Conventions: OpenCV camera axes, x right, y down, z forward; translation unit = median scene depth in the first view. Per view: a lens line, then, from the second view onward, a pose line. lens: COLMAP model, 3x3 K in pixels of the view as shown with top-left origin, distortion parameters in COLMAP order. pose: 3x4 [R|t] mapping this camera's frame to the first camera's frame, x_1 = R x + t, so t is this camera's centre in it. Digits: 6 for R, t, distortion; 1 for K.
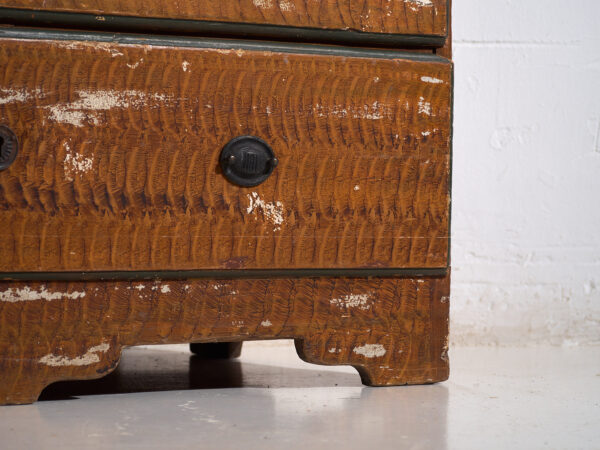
lens RADIAL K [[2266.0, 0, 301.8], [0, 2266.0, 220.7], [0, 0, 1]] dist [0.040149, 0.000000]
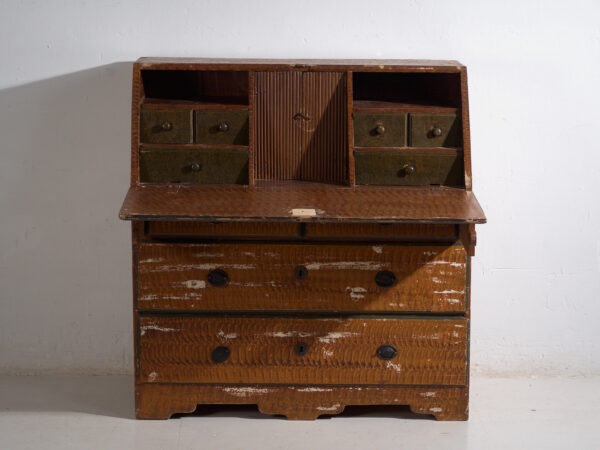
lens RADIAL K [[1579.7, 0, 319.8], [0, 1579.7, 213.0], [0, 0, 1]] dist [0.014166, 0.000000]
pose [[0.834271, 0.088456, -0.544213, 1.100217], [-0.009995, 0.989311, 0.145479, -0.547241], [0.551264, -0.115929, 0.826237, -0.892121]]
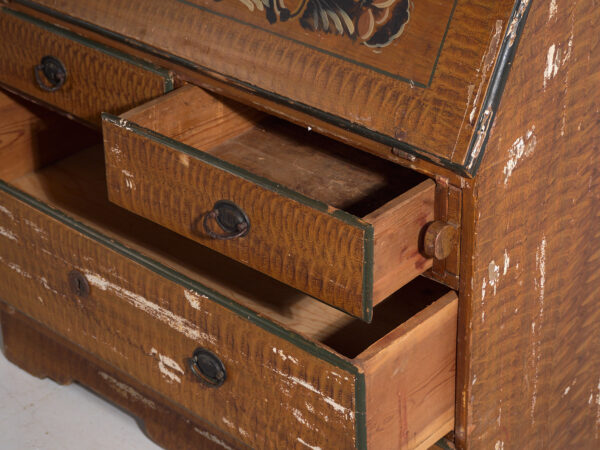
lens RADIAL K [[1489.4, 0, 302.4], [0, 1489.4, 225.9], [0, 0, 1]] dist [0.045882, 0.000000]
pose [[0.212721, 0.492023, -0.844194, 0.692386], [0.026300, 0.860771, 0.508312, -0.653045], [0.976759, -0.130331, 0.170164, 0.900808]]
